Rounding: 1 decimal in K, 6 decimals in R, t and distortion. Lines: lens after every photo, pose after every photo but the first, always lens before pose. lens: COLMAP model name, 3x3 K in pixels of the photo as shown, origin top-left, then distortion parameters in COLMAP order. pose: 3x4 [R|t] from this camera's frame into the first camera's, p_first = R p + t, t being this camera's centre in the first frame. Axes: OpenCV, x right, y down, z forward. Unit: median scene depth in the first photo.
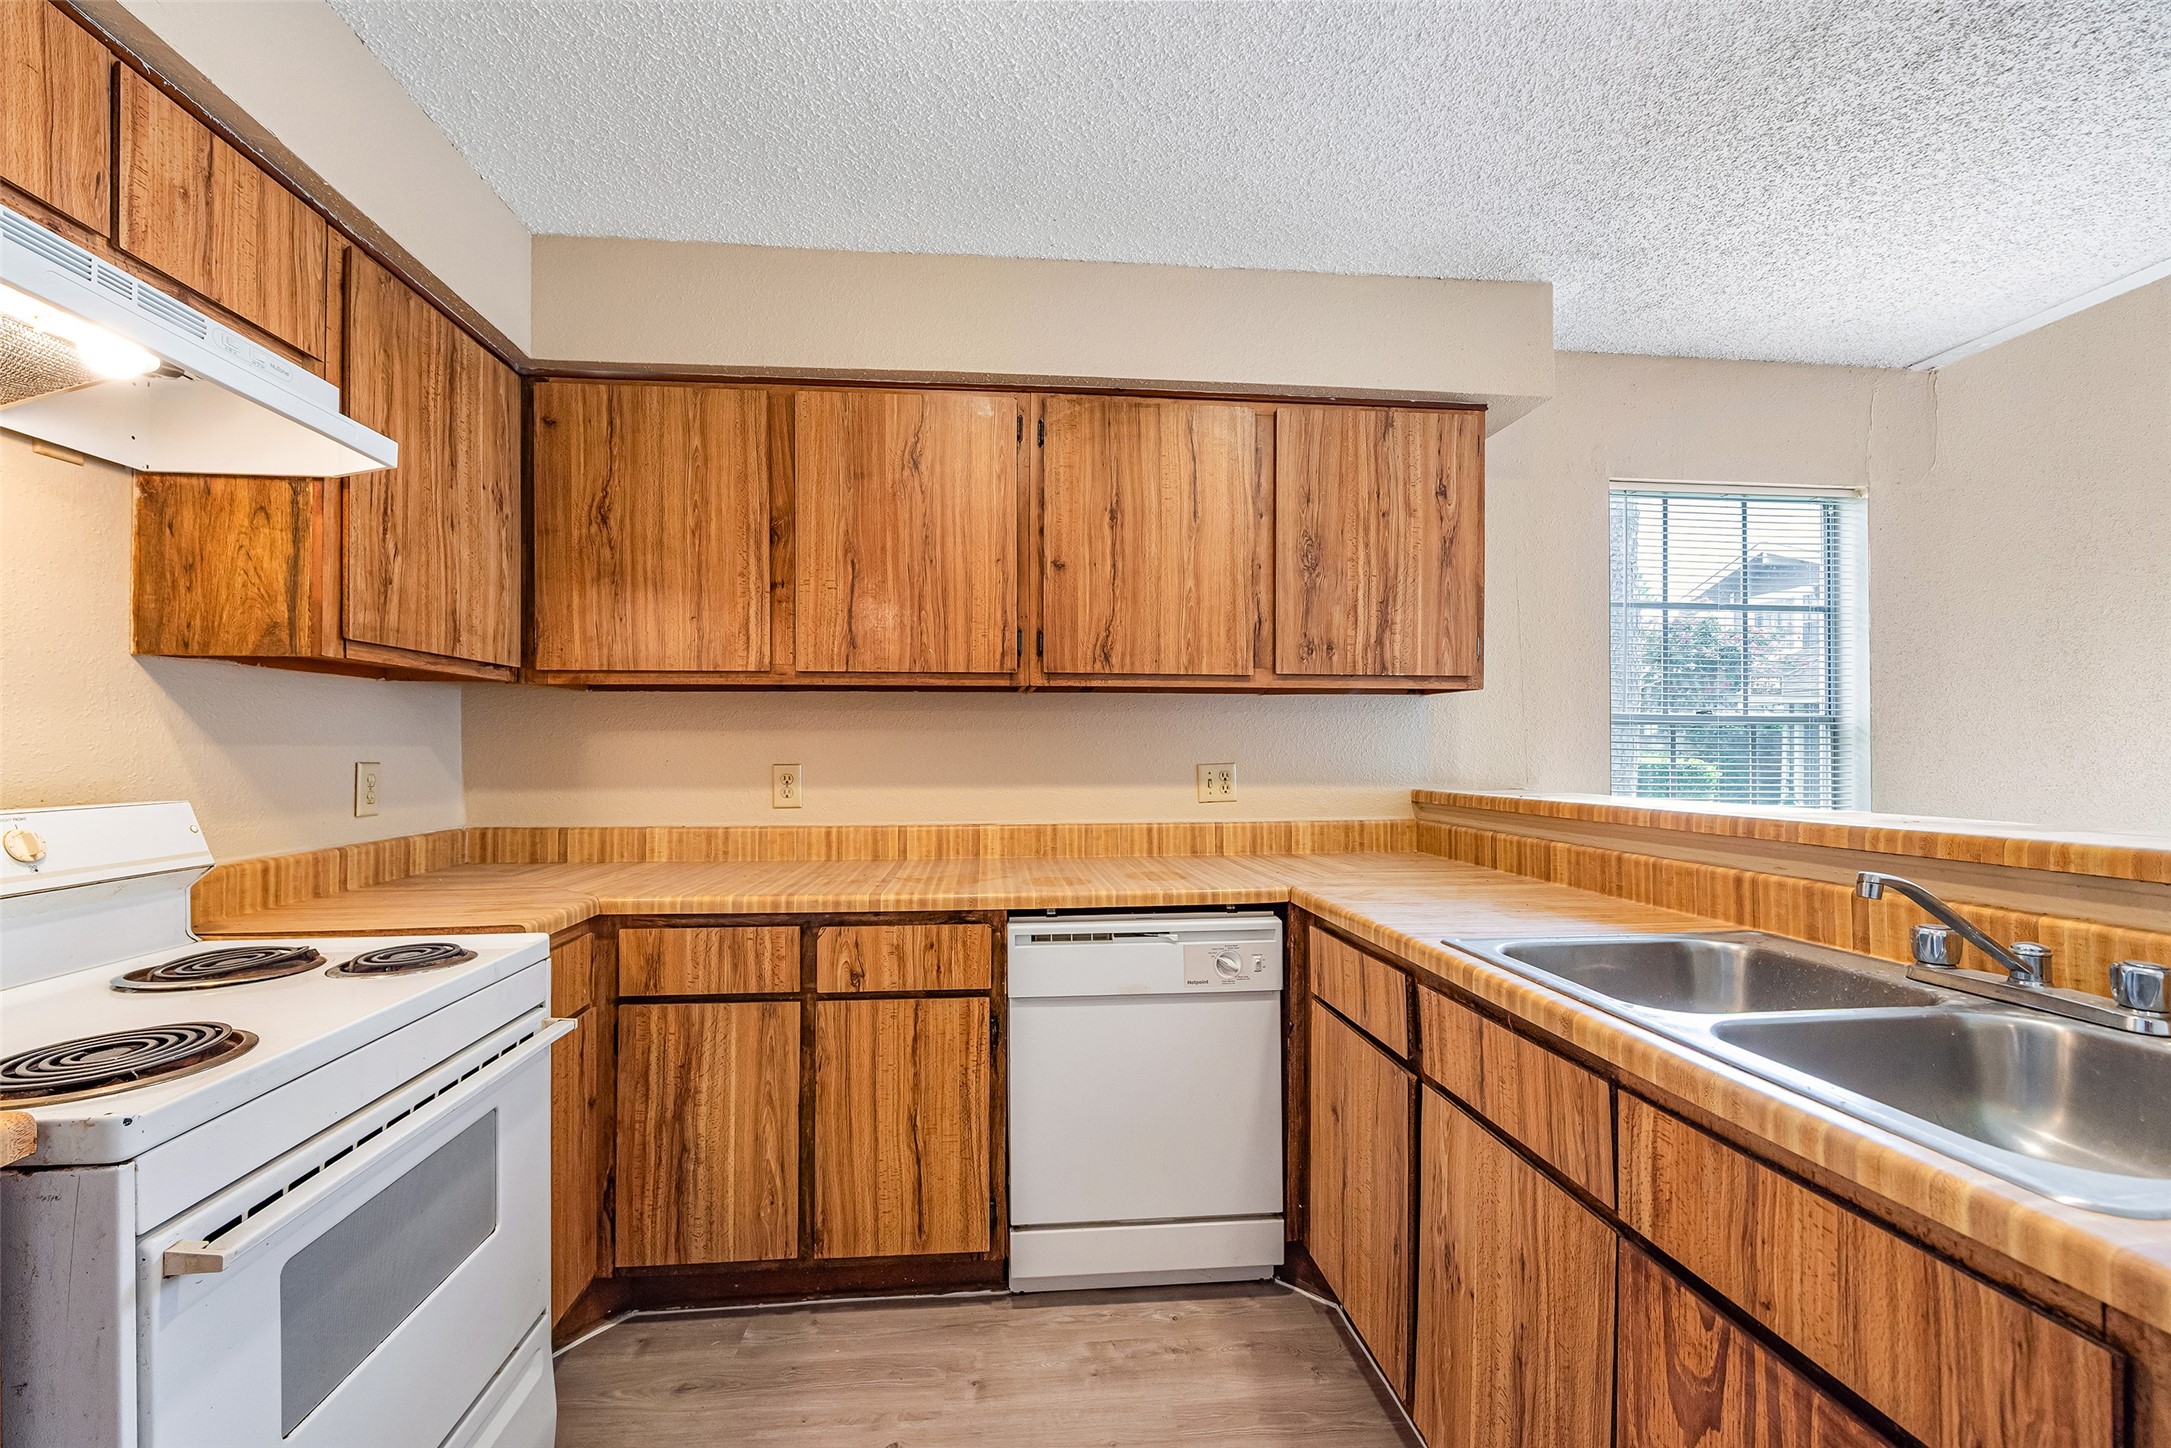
lens RADIAL K [[874.0, 0, 1063.0], [0, 874.0, 740.7], [0, 0, 1]] dist [0.010934, -0.003953]
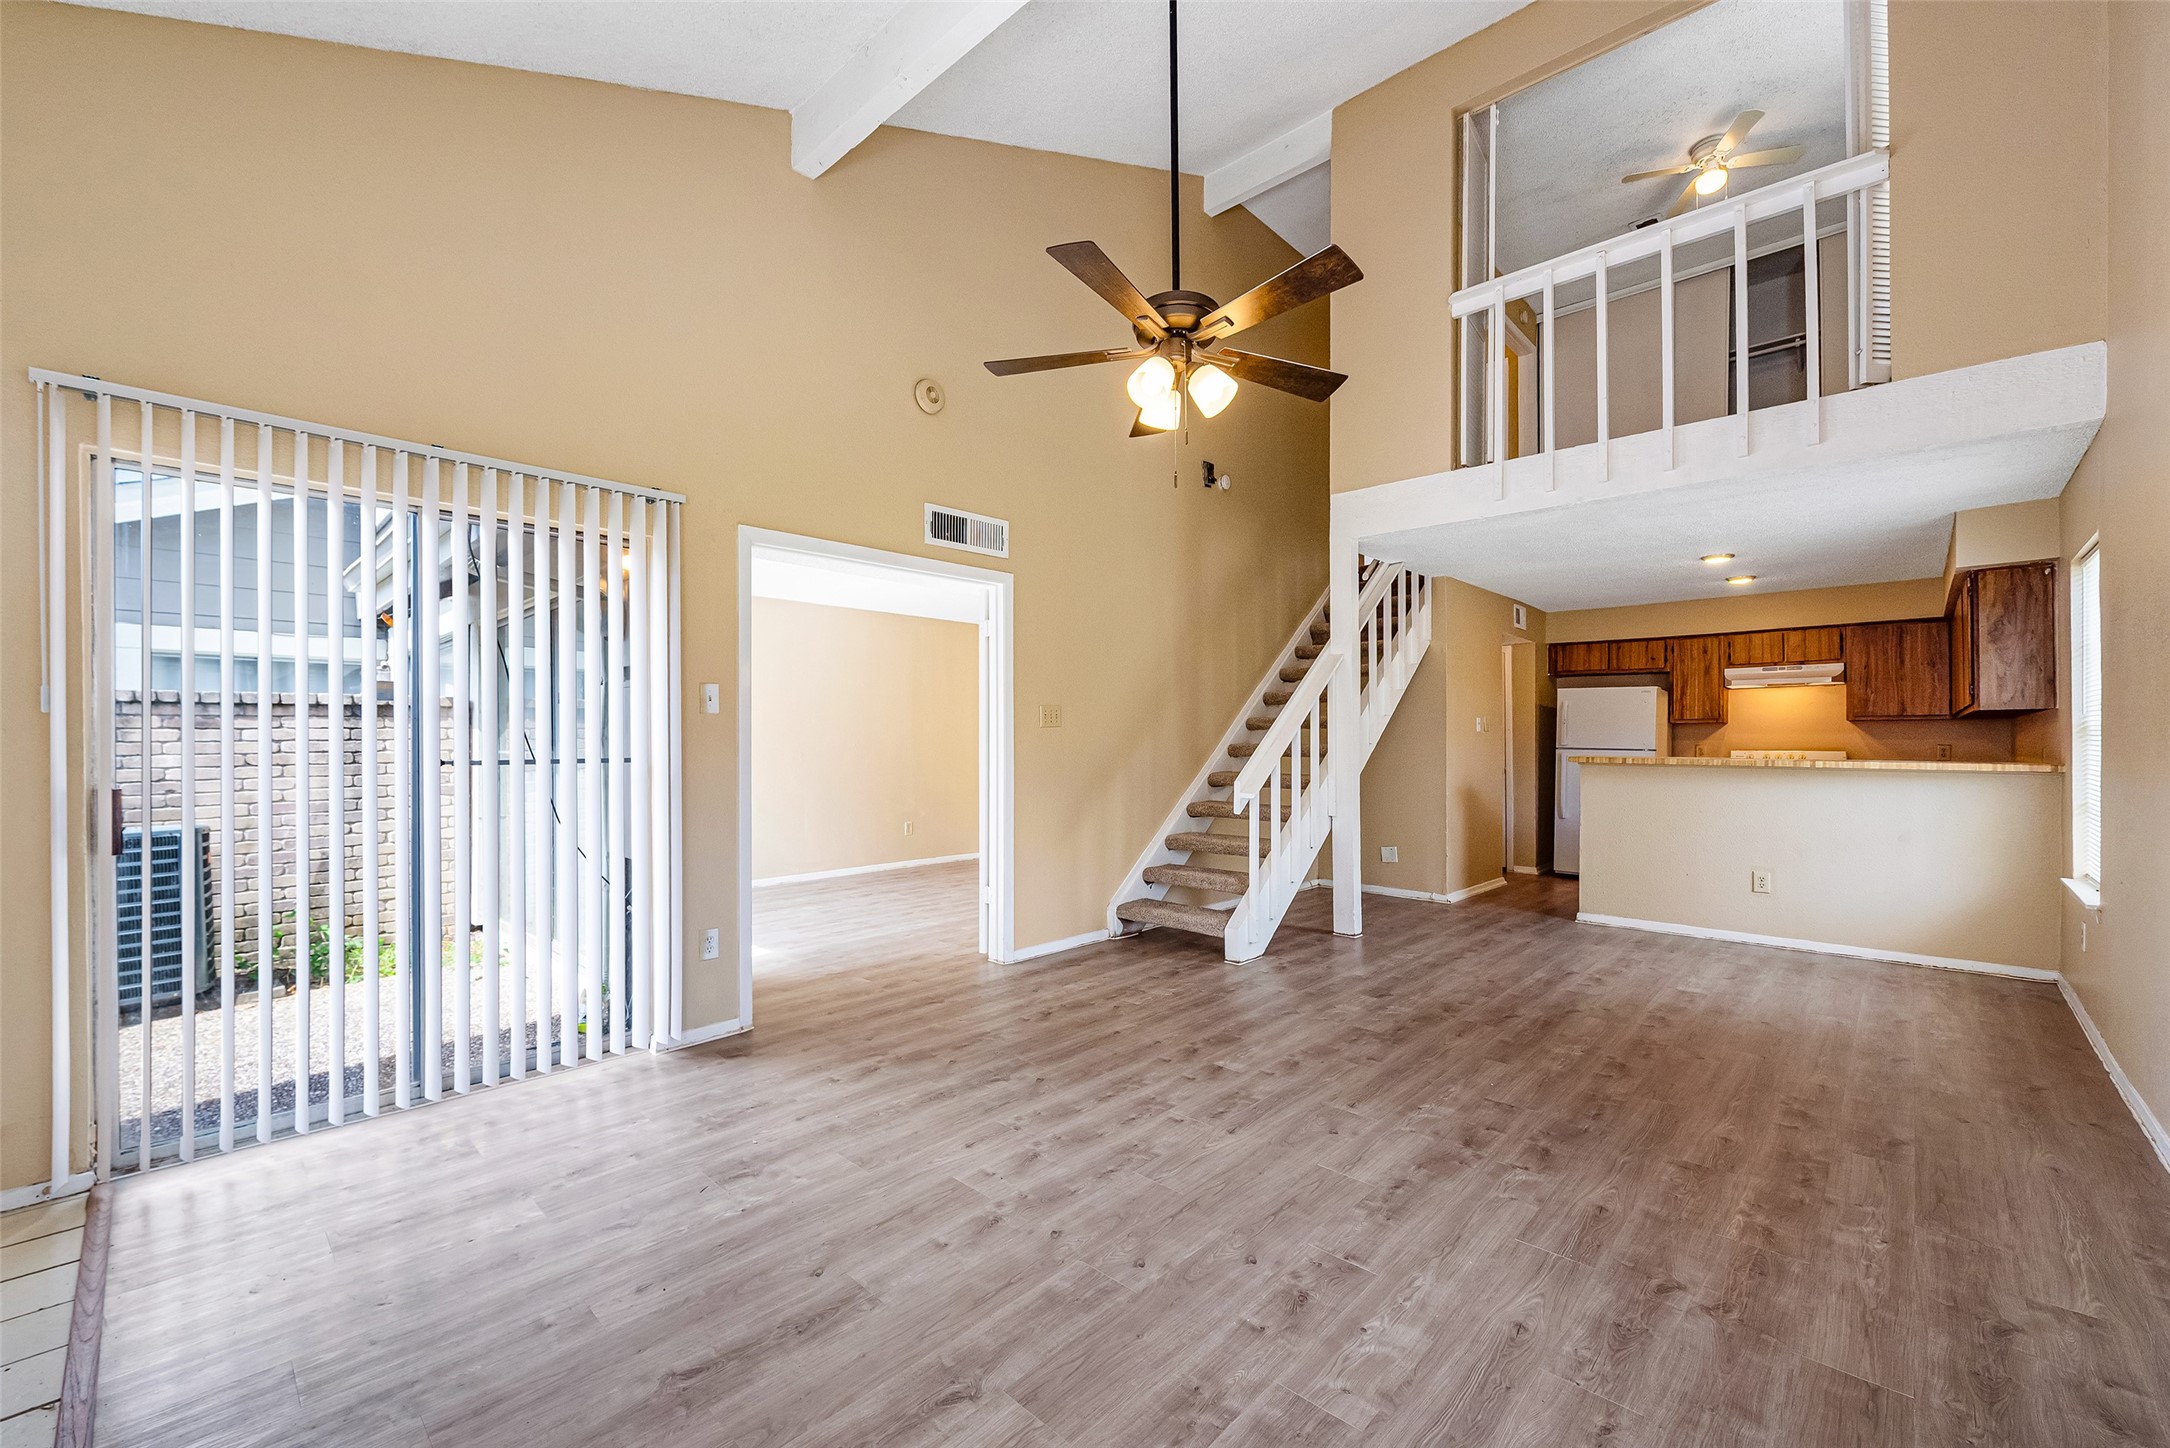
lens RADIAL K [[873.6, 0, 1084.0], [0, 873.6, 728.9], [0, 0, 1]] dist [0.010934, -0.003953]
pose [[-0.752701, -0.014118, -0.658211, 4.134995], [0.001707, 0.999725, -0.023395, 0.038428], [0.658360, -0.018733, -0.752470, 1.457443]]
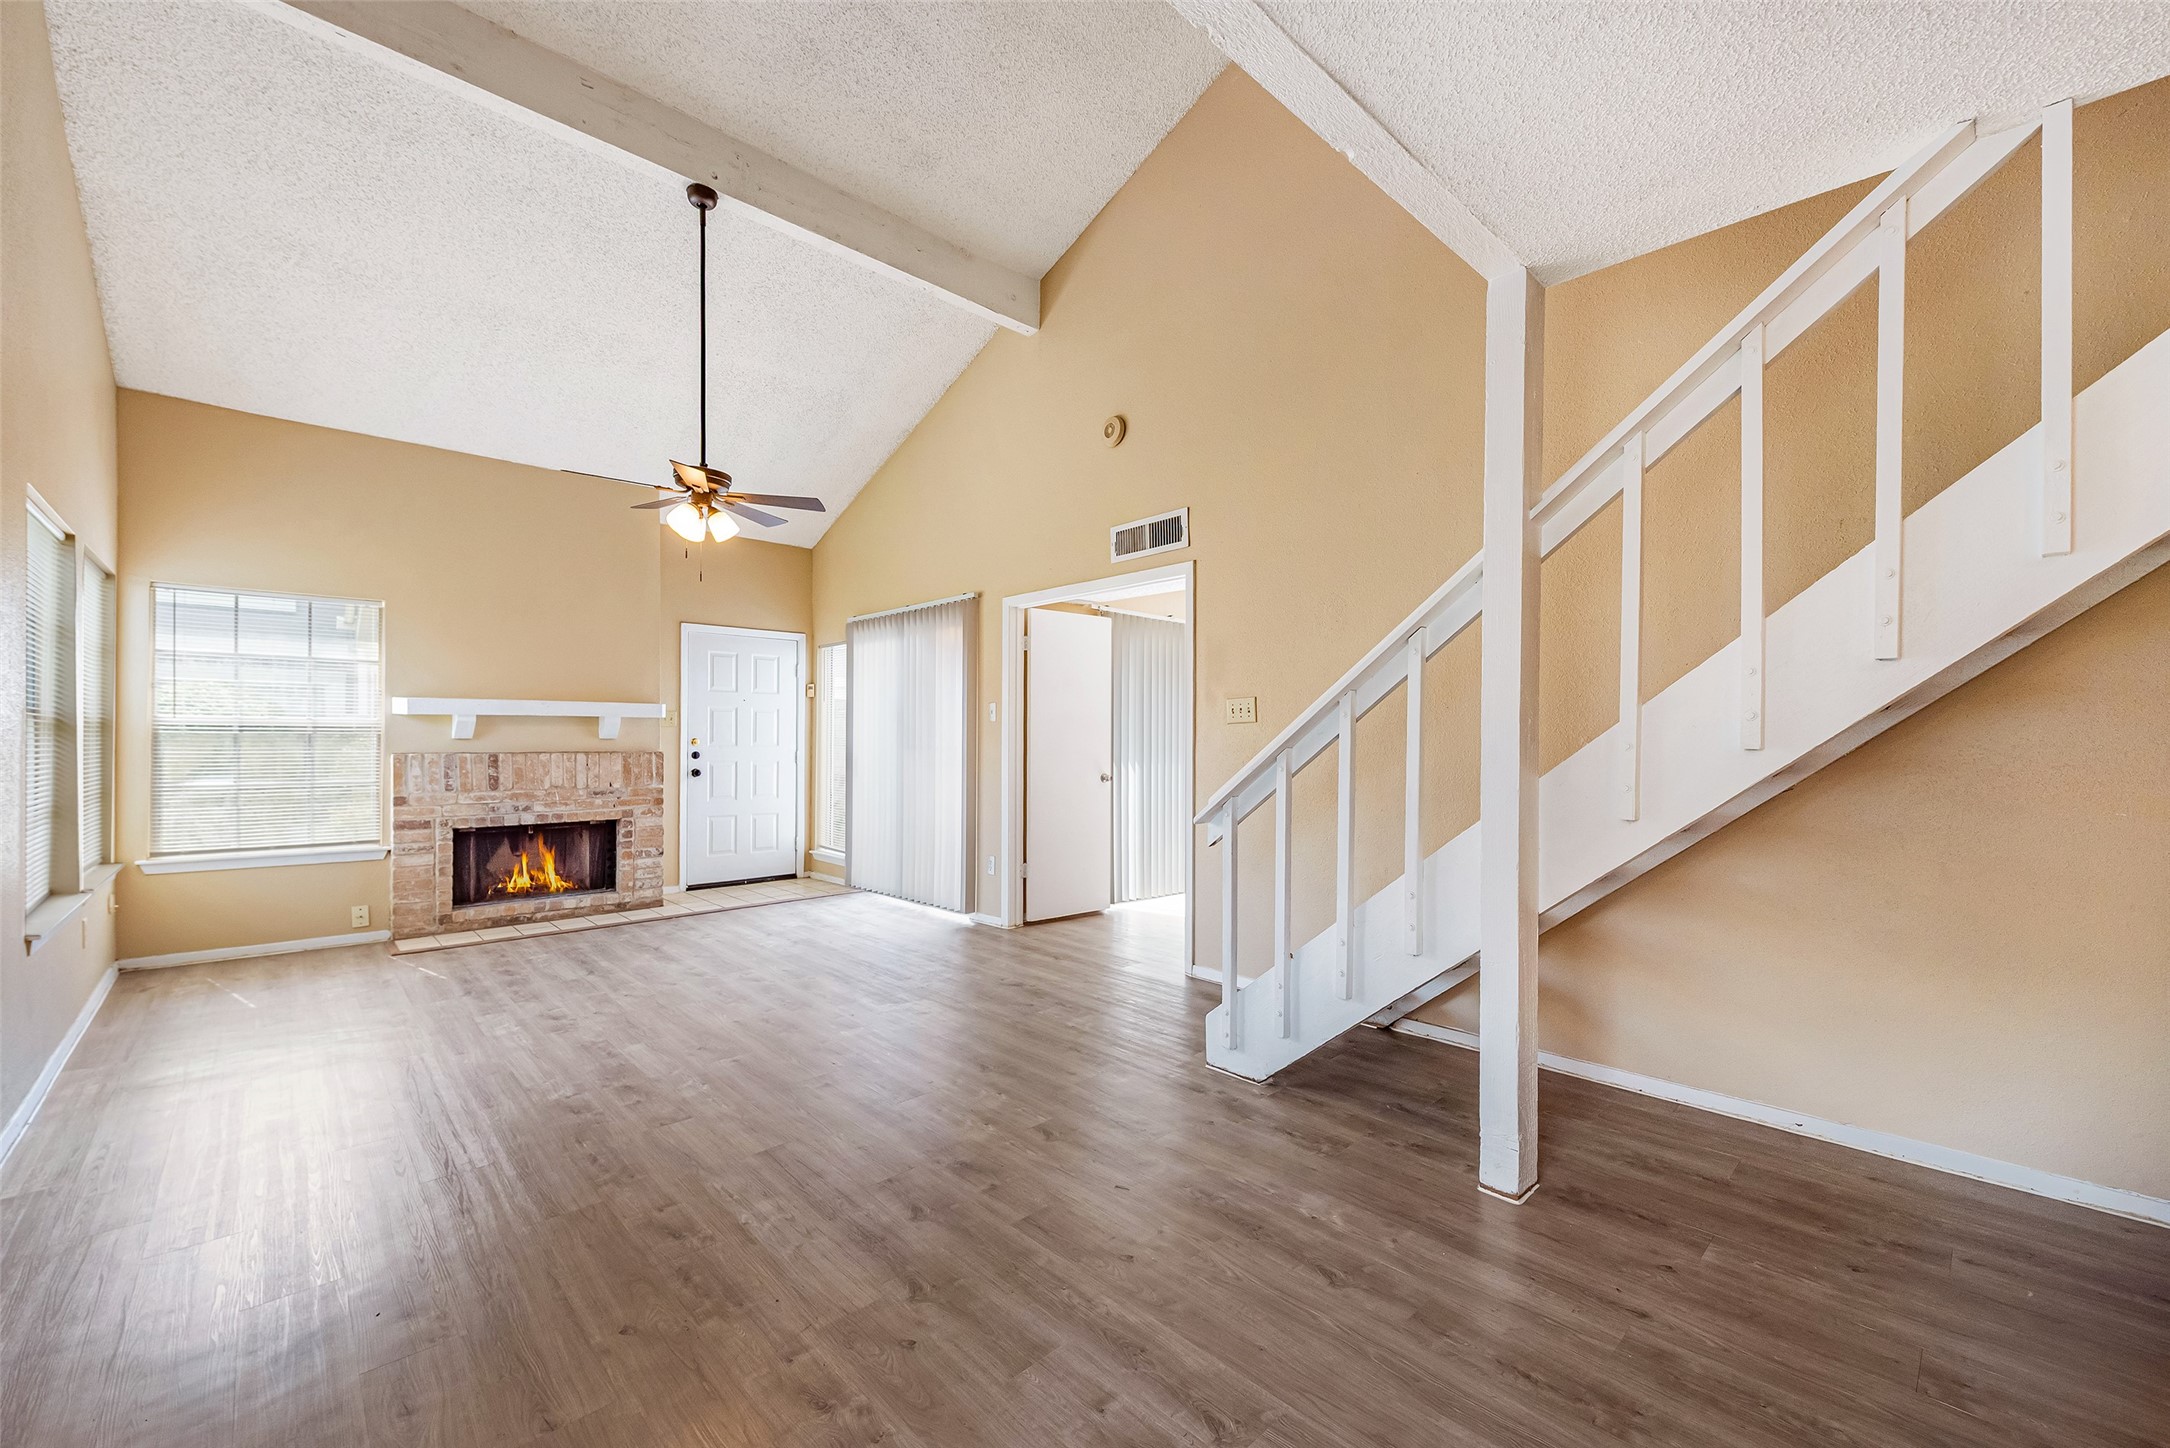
lens RADIAL K [[873.6, 0, 1063.1], [0, 873.6, 737.6], [0, 0, 1]] dist [0.010934, -0.003953]
pose [[-0.598043, -0.006542, 0.801437, 0.989875], [-0.010229, 0.999948, 0.000529, 0.011619], [-0.801399, -0.007882, -0.598079, 1.126944]]
